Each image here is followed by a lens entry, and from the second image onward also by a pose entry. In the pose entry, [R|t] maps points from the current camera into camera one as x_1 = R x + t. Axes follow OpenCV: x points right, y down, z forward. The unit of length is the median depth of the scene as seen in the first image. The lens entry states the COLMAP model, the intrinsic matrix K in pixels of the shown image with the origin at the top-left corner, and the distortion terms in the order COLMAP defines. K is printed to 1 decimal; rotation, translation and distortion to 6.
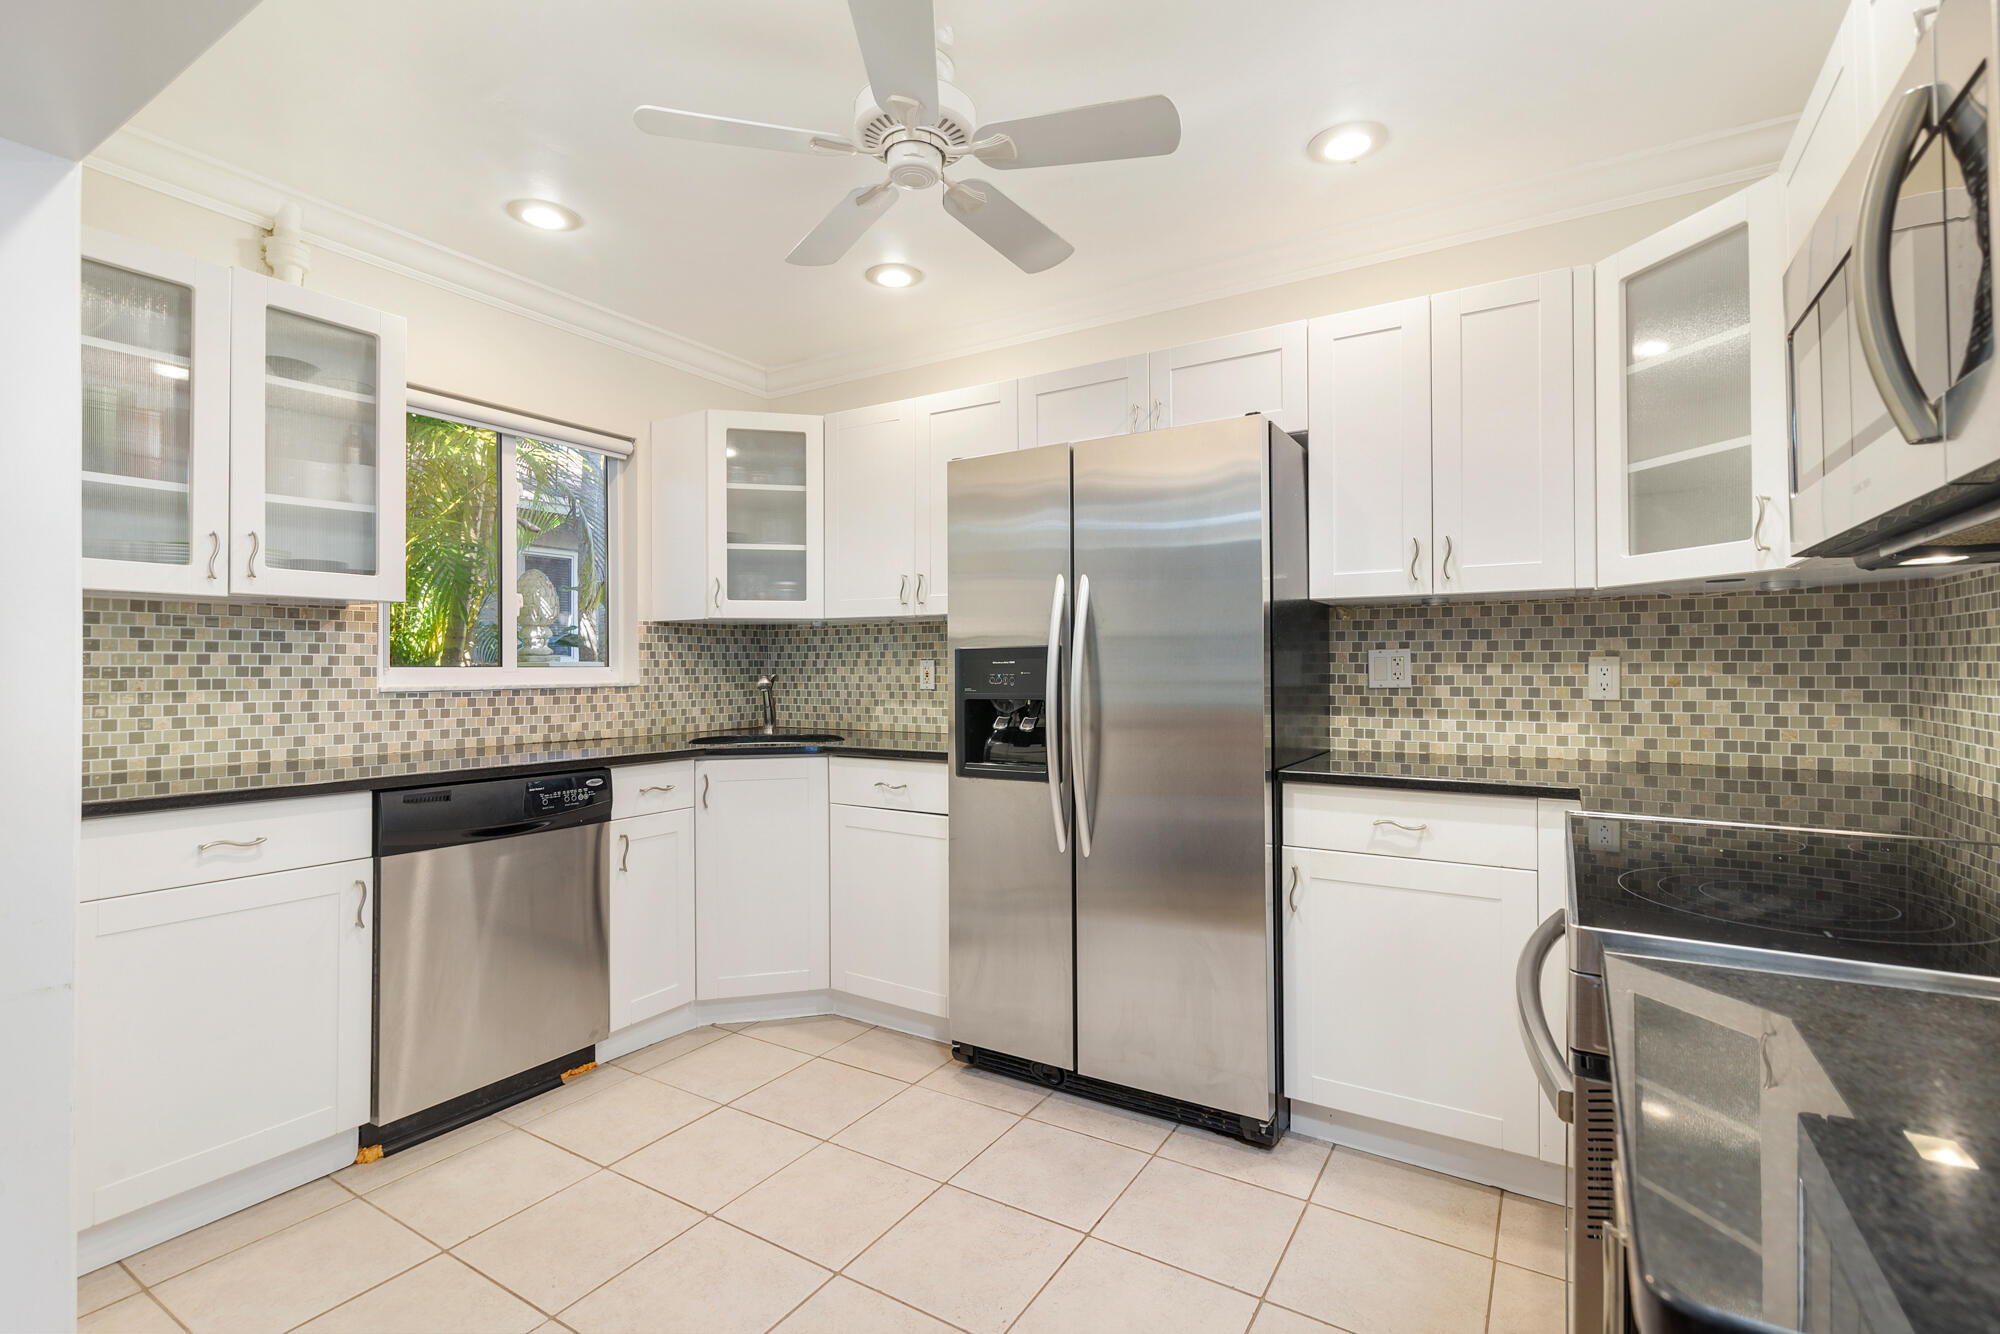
lens RADIAL K [[914.4, 0, 1002.6], [0, 914.4, 669.4], [0, 0, 1]] dist [-0.000258, -0.000696]
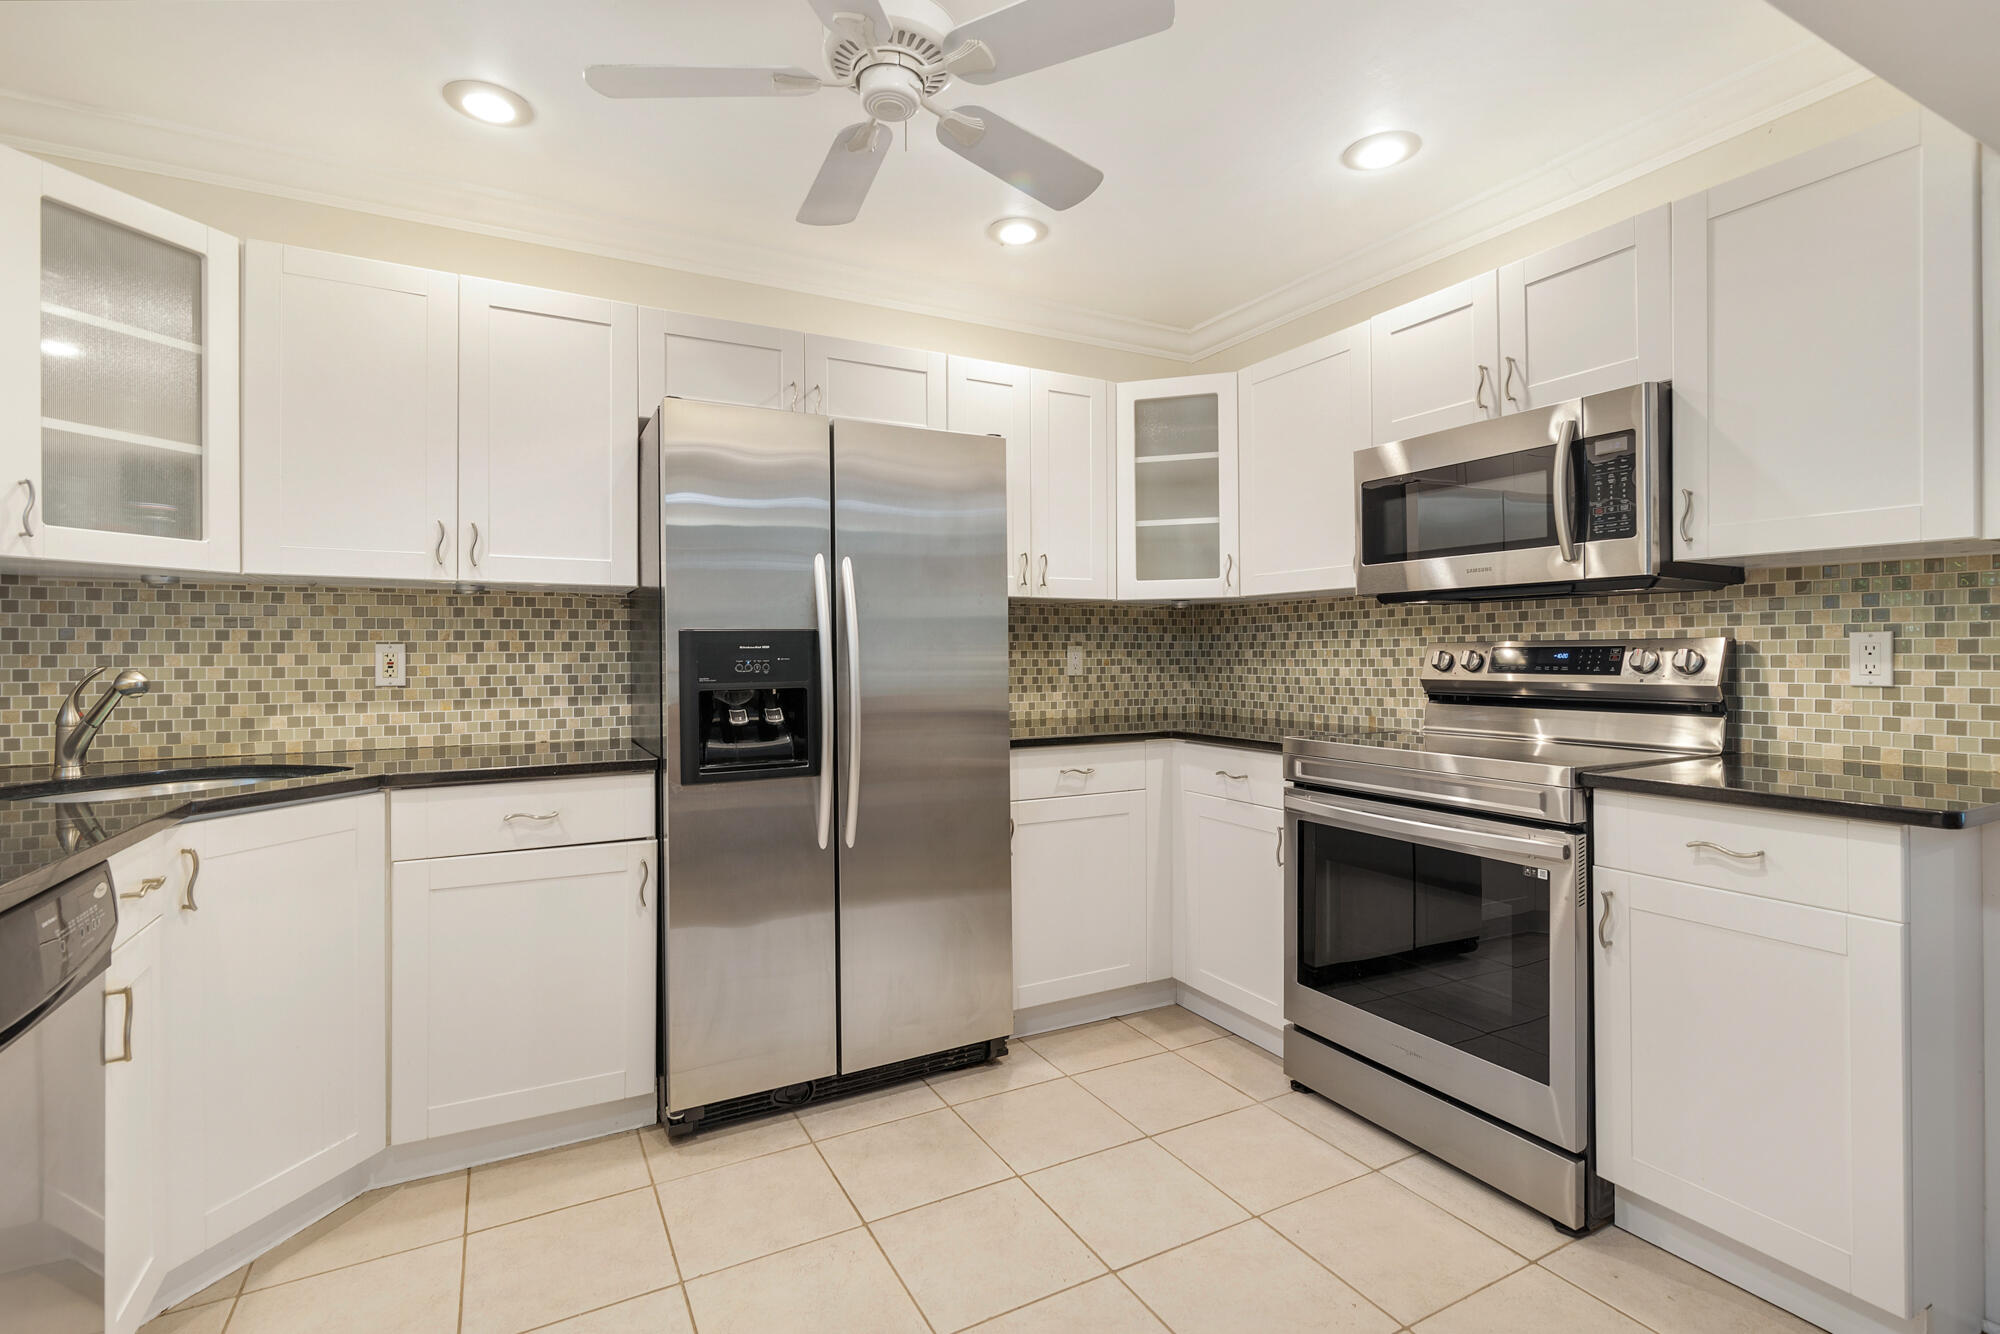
lens RADIAL K [[925.7, 0, 992.0], [0, 925.7, 659.1], [0, 0, 1]] dist [-0.001066, -0.000476]
pose [[0.496002, -0.005852, 0.868302, -0.661676], [0.003407, 0.999983, 0.004793, -0.000496], [-0.868315, 0.000581, 0.496013, 0.365437]]
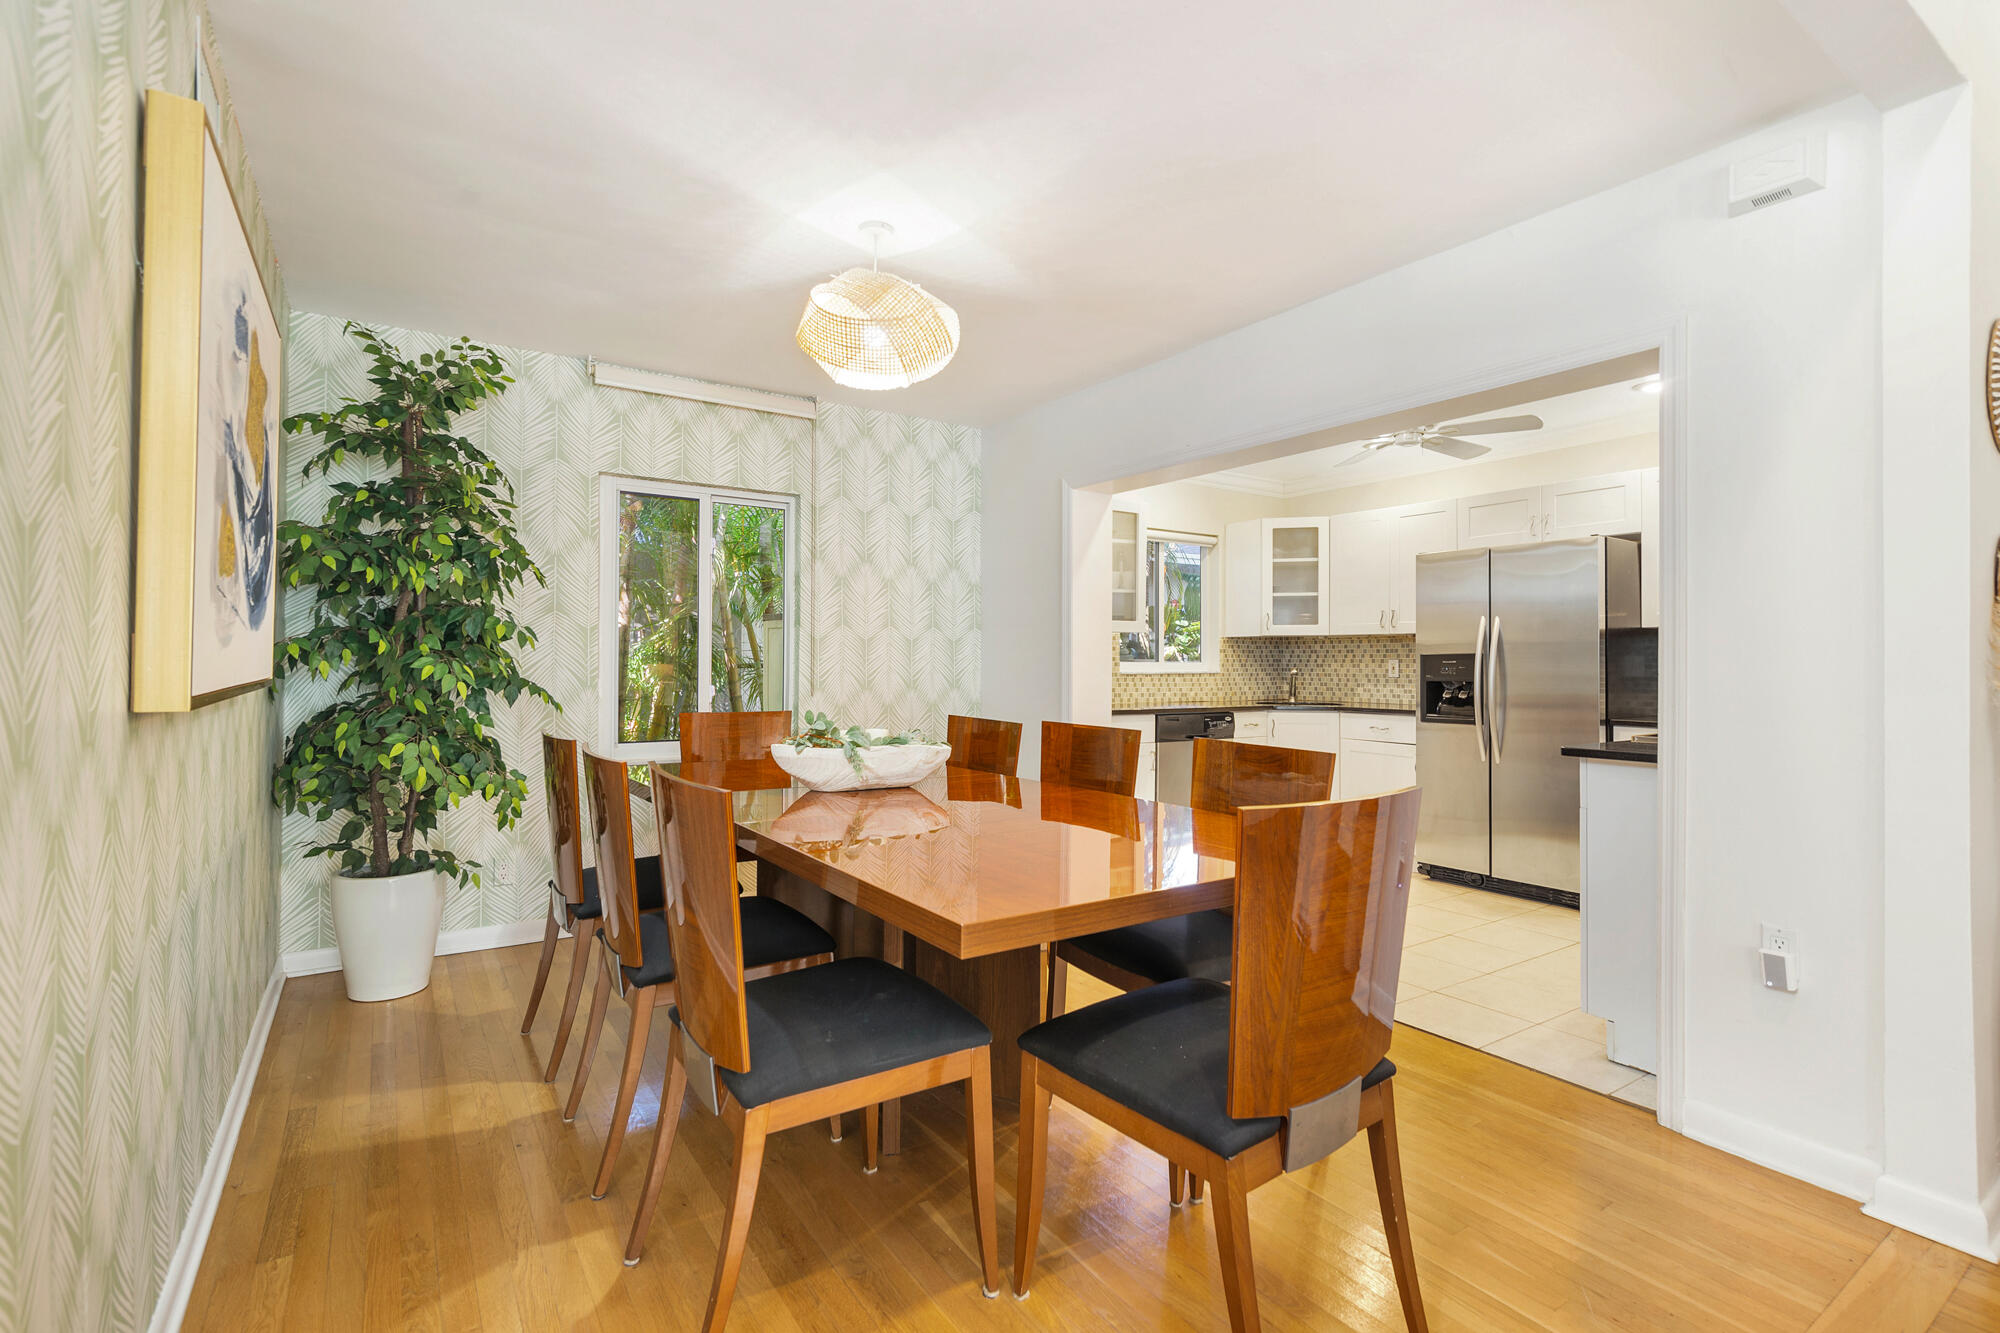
lens RADIAL K [[925.7, 0, 992.0], [0, 925.7, 658.6], [0, 0, 1]] dist [-0.001066, -0.000476]
pose [[0.906544, 0.005019, -0.422082, -0.049217], [-0.007347, 0.999965, -0.003889, 0.000097], [0.422048, 0.006626, 0.906550, -1.159077]]
